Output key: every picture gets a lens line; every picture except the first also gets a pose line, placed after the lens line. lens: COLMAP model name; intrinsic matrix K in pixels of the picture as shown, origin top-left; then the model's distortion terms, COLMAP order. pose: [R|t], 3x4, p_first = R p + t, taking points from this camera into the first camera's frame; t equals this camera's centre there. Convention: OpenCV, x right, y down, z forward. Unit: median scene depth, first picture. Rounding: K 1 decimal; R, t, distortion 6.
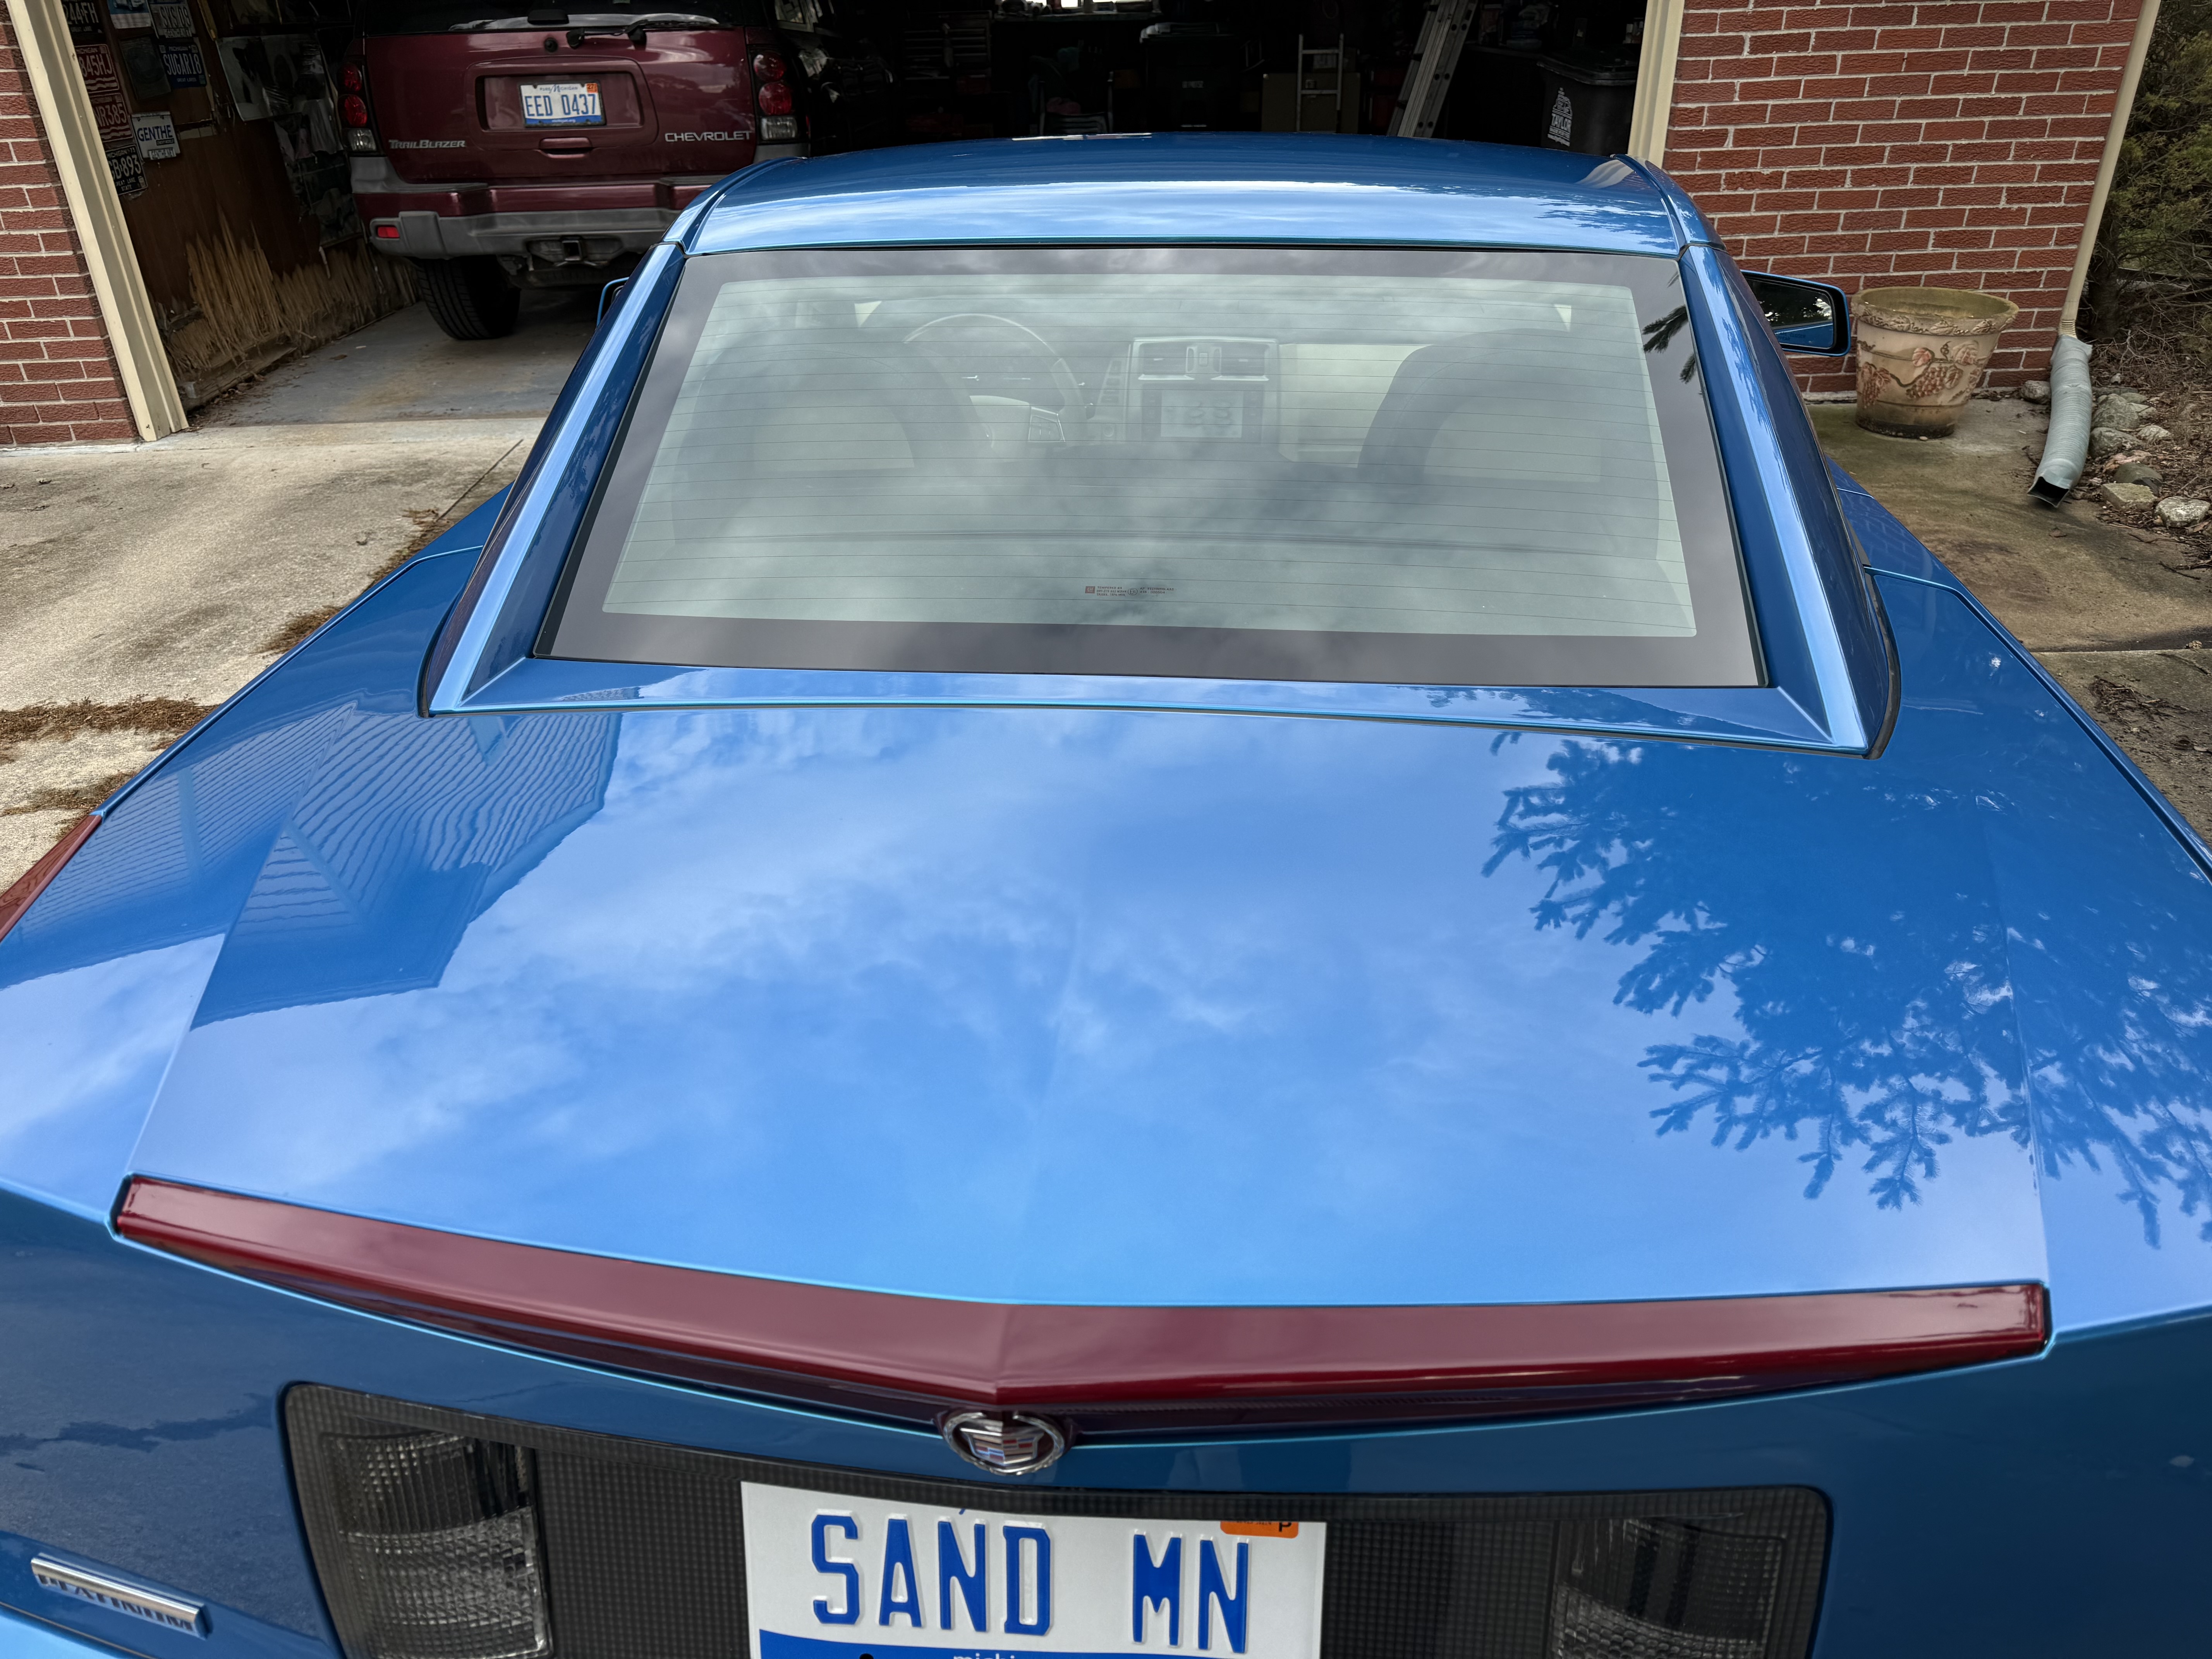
lens RADIAL K [[1579.4, 0, 1106.1], [0, 1579.4, 855.3], [0, 0, 1]] dist [-0.006827, 0.000805]
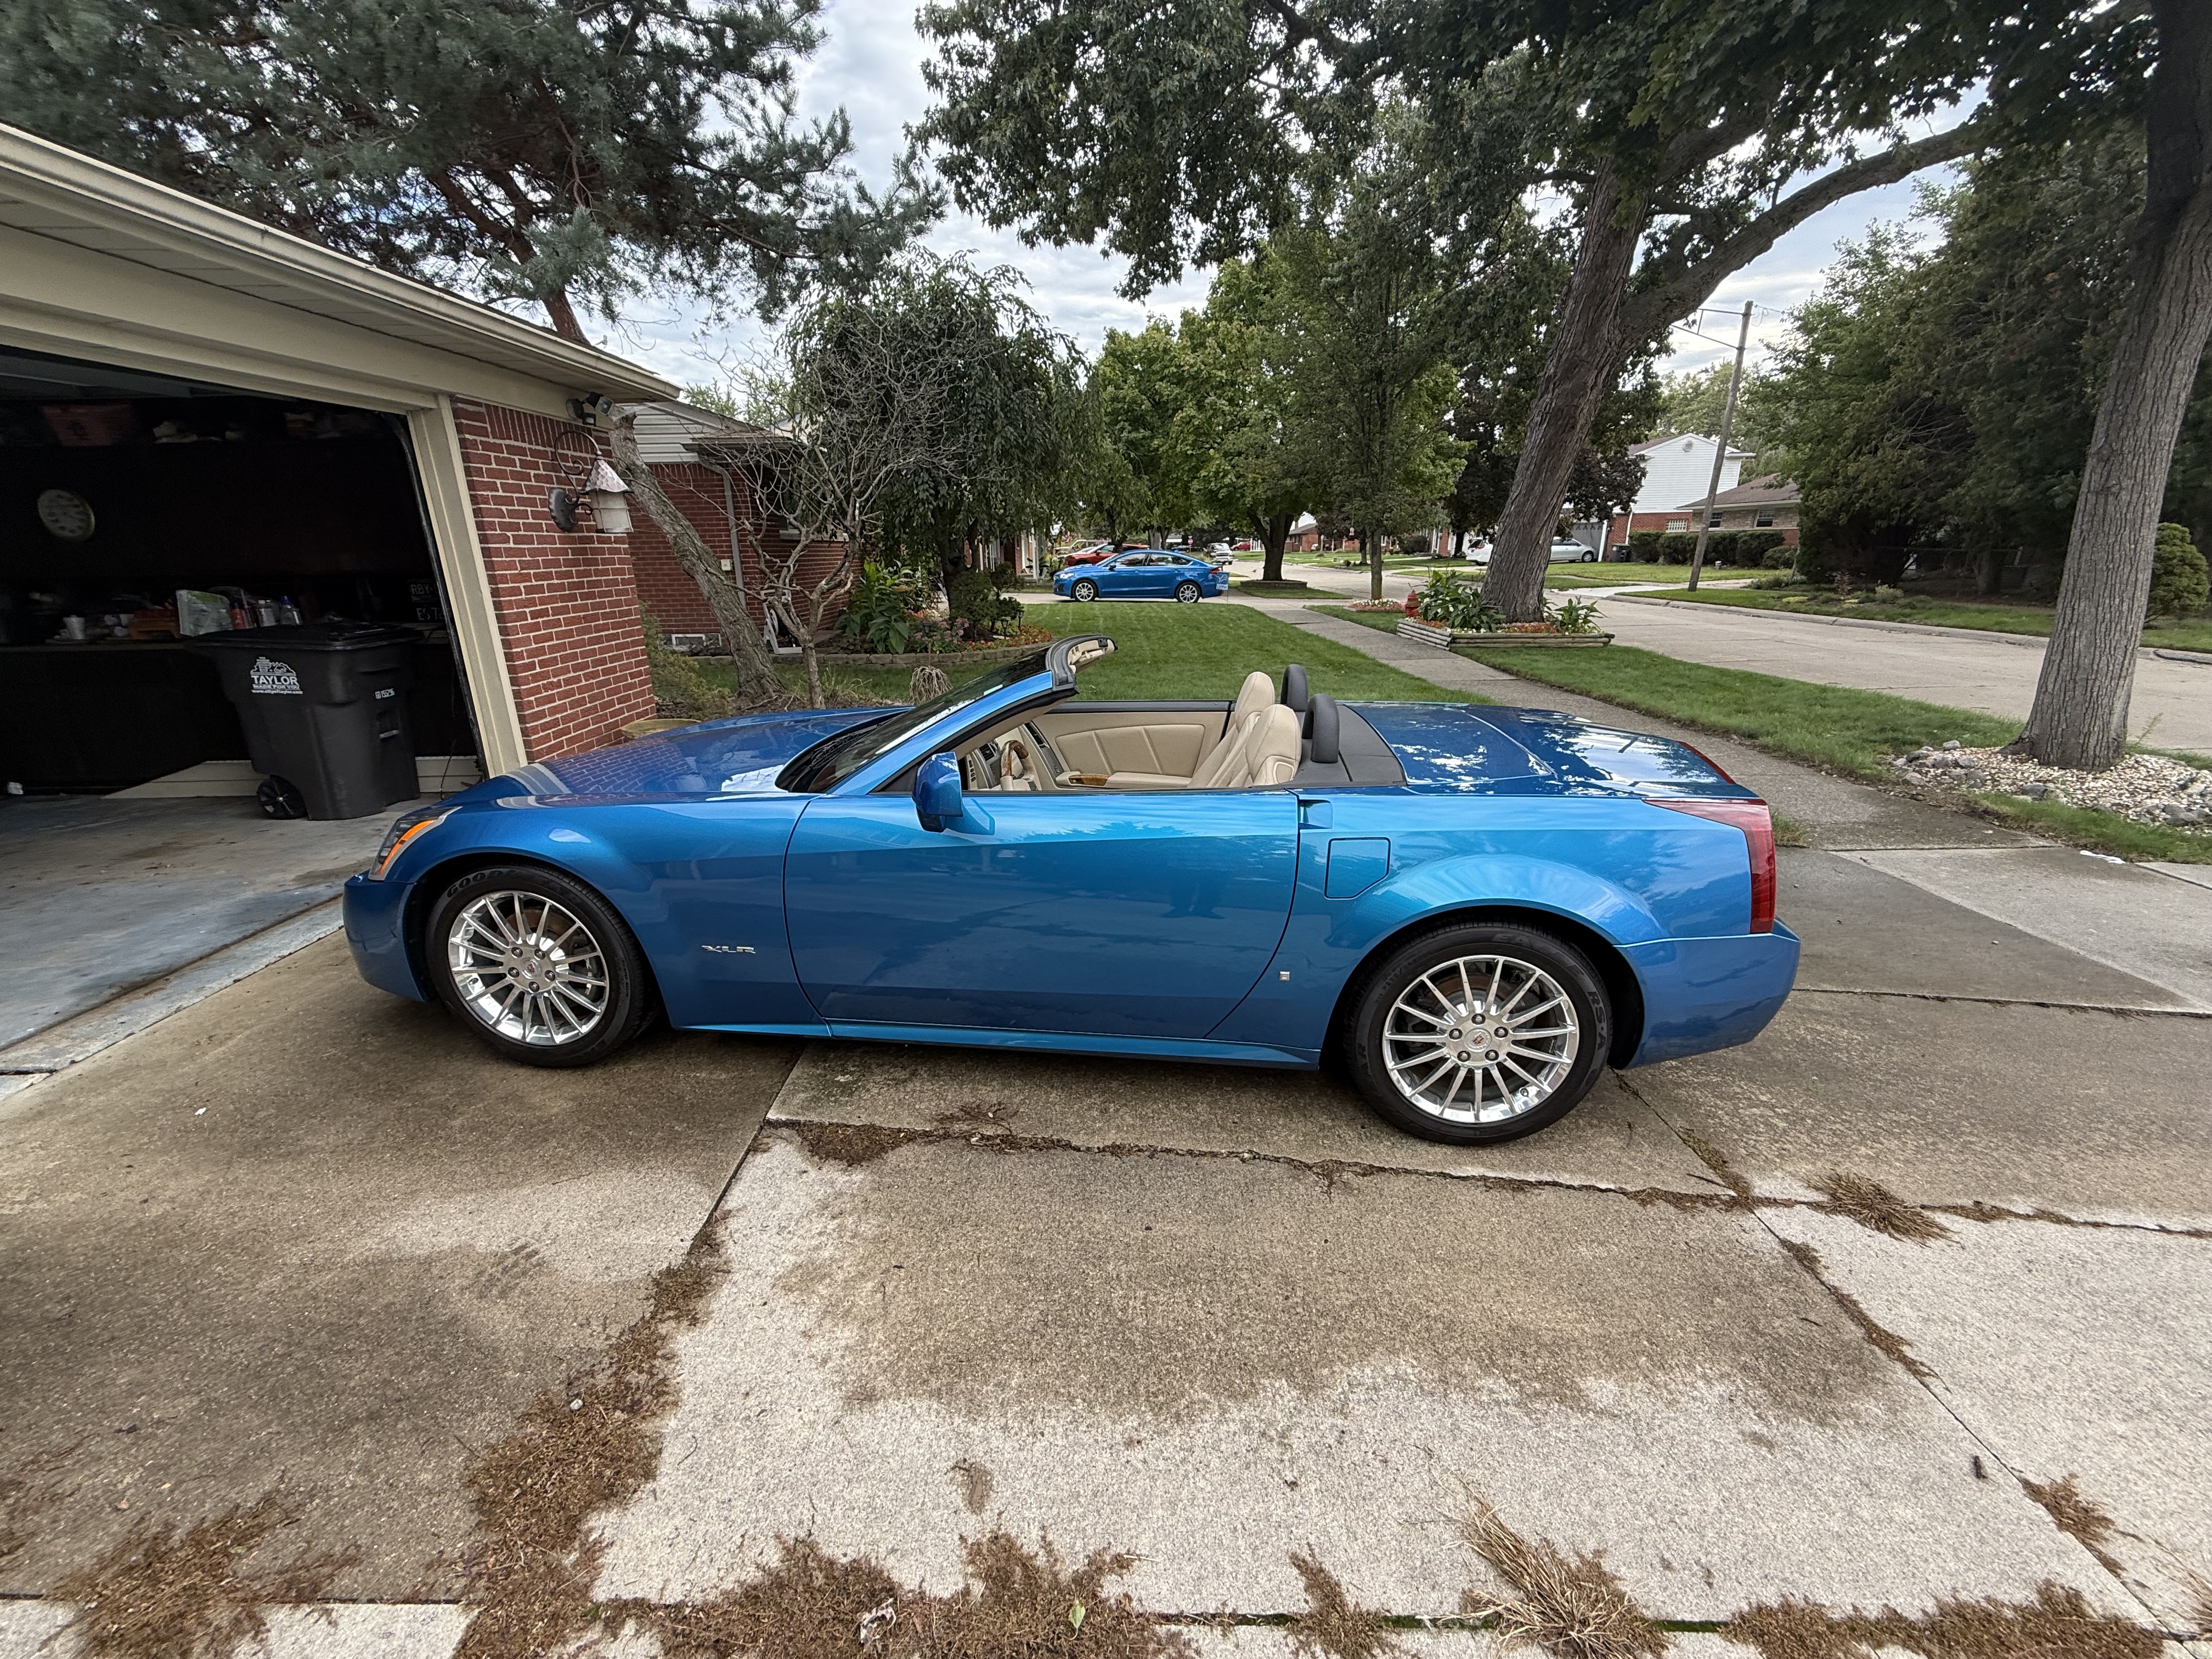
lens RADIAL K [[867.9, 0, 1099.7], [0, 867.9, 833.4], [0, 0, 1]] dist [-0.000116, -0.000865]
pose [[0.013284, -0.292872, 0.956059, -0.520659], [0.494116, 0.833167, 0.248361, -0.222658], [-0.869295, 0.469105, 0.155780, 0.385488]]
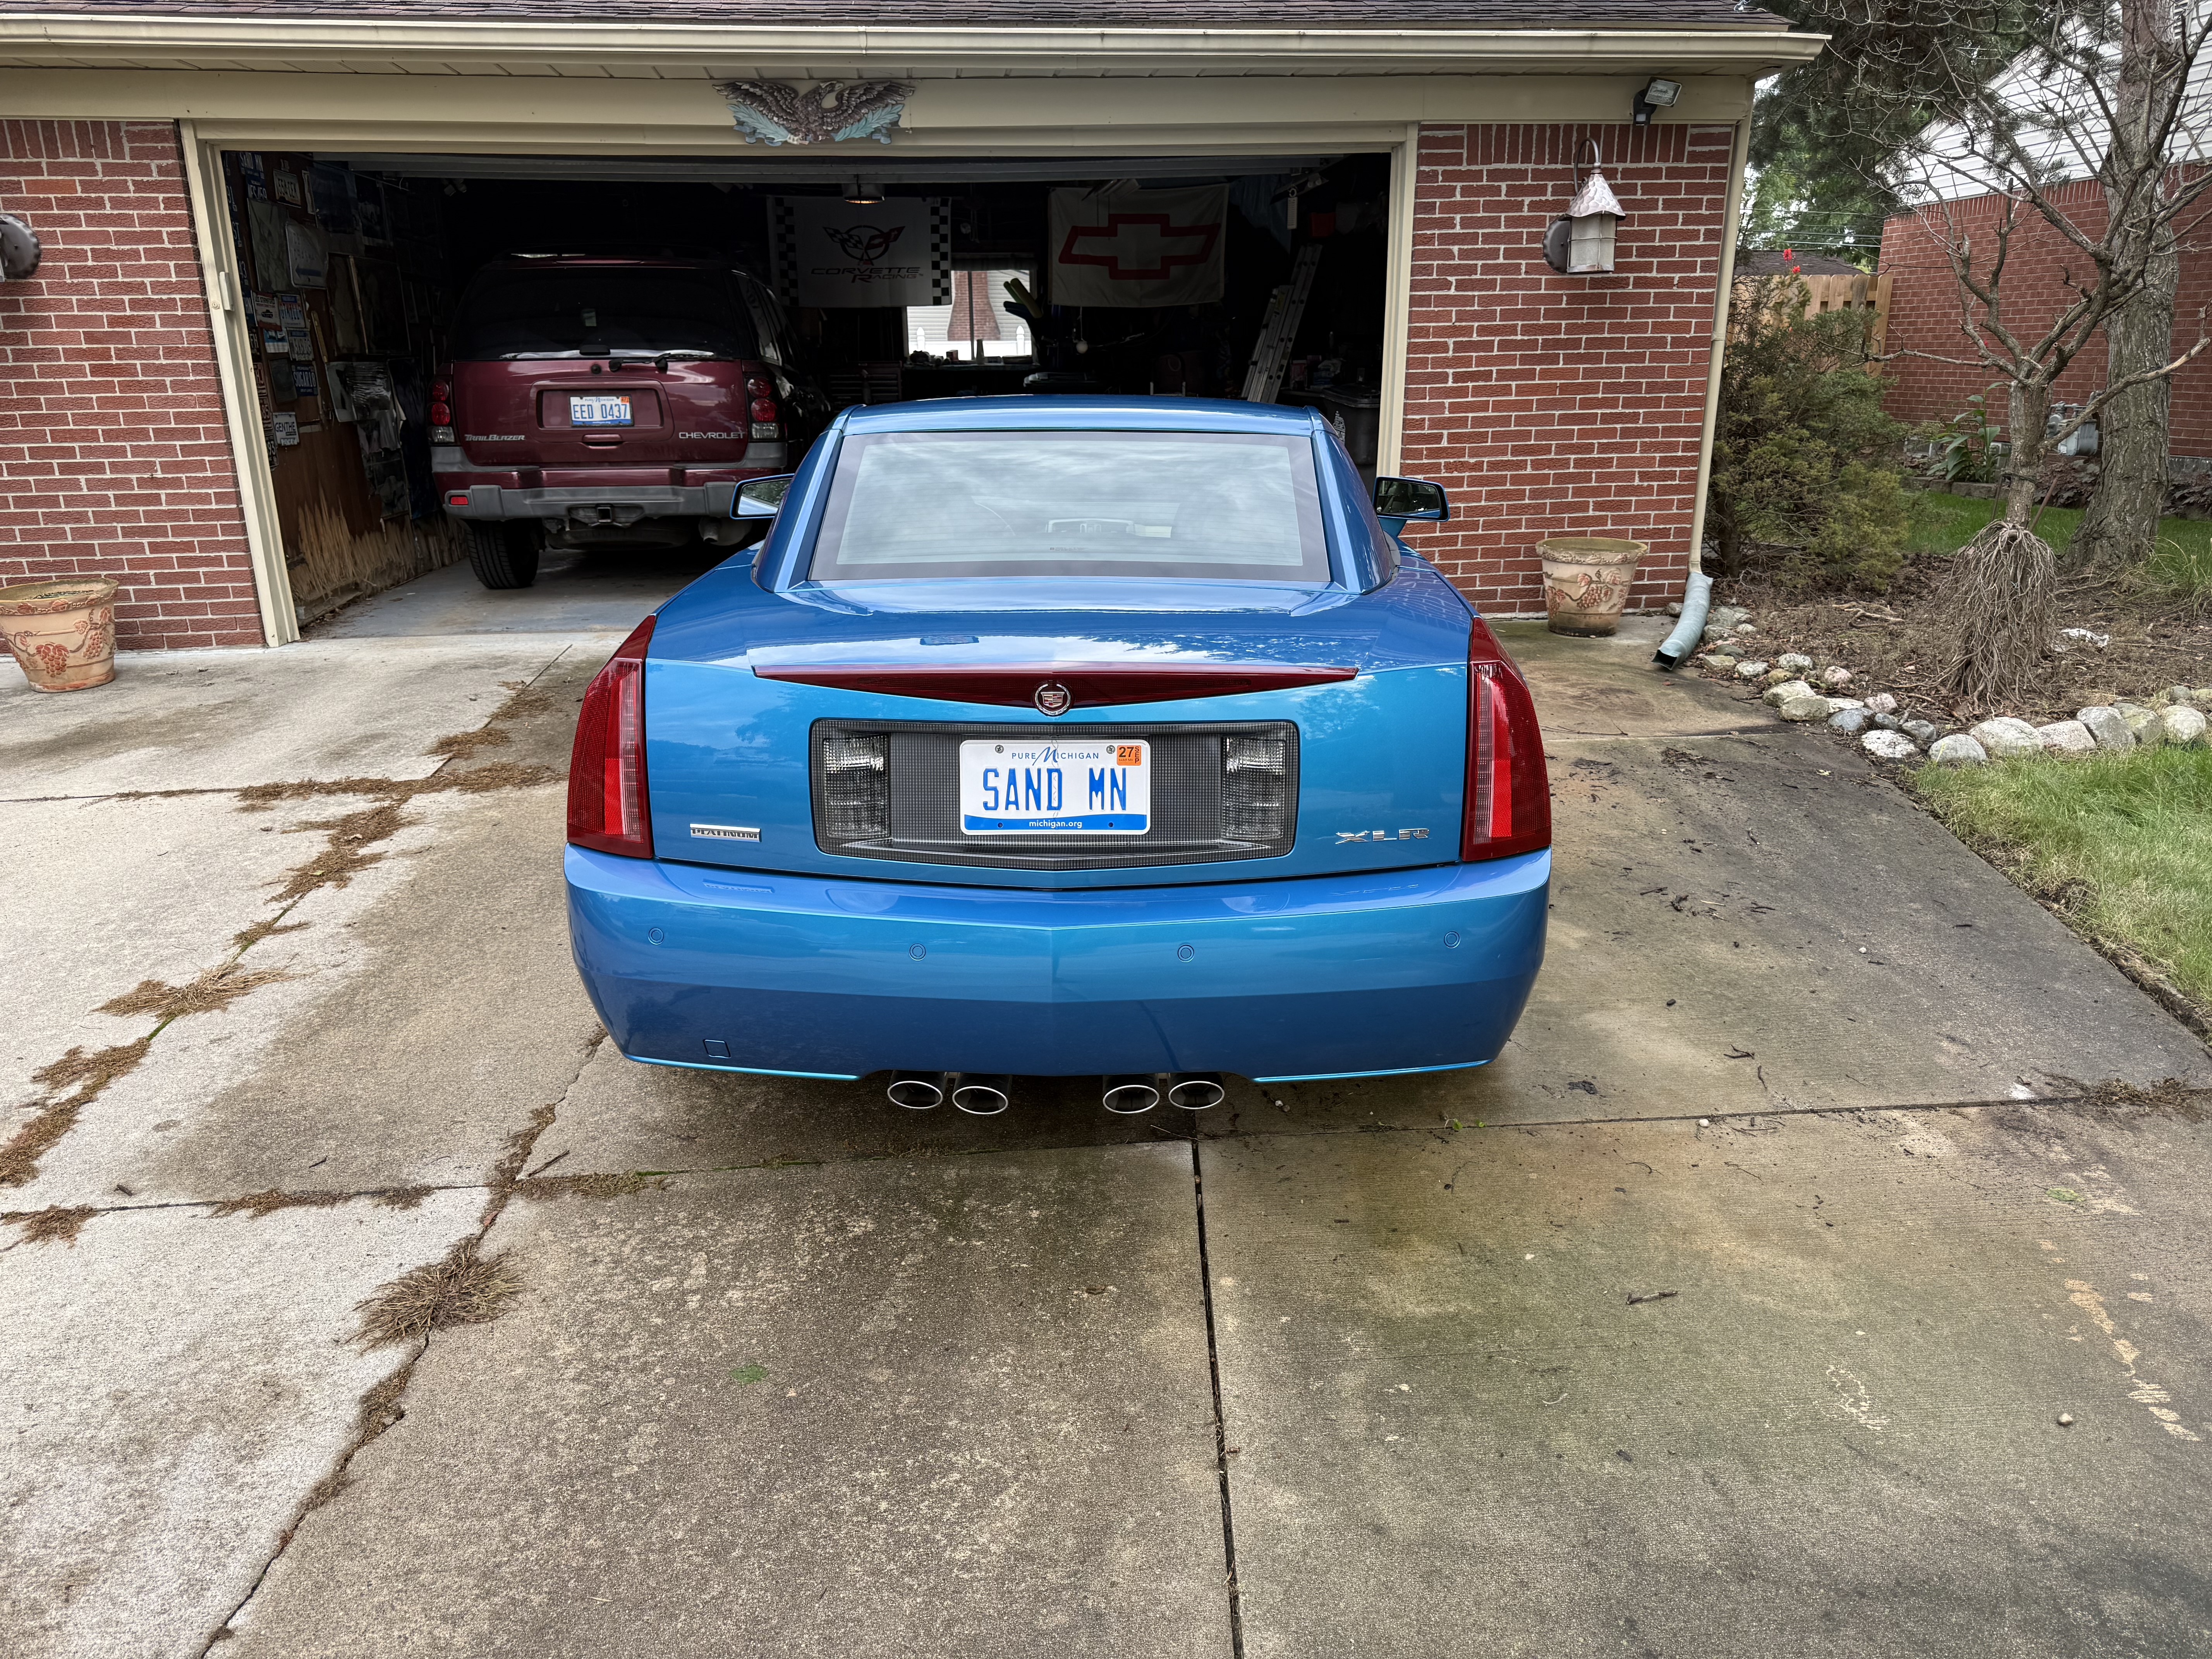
lens RADIAL K [[1547.4, 0, 1117.3], [0, 1547.4, 853.0], [0, 0, 1]] dist [0.031437, -0.038795]
pose [[0.996126, -0.016685, 0.086339, -0.026582], [0.032806, 0.981462, -0.188830, 0.161103], [-0.081587, 0.190931, 0.978207, -0.266526]]
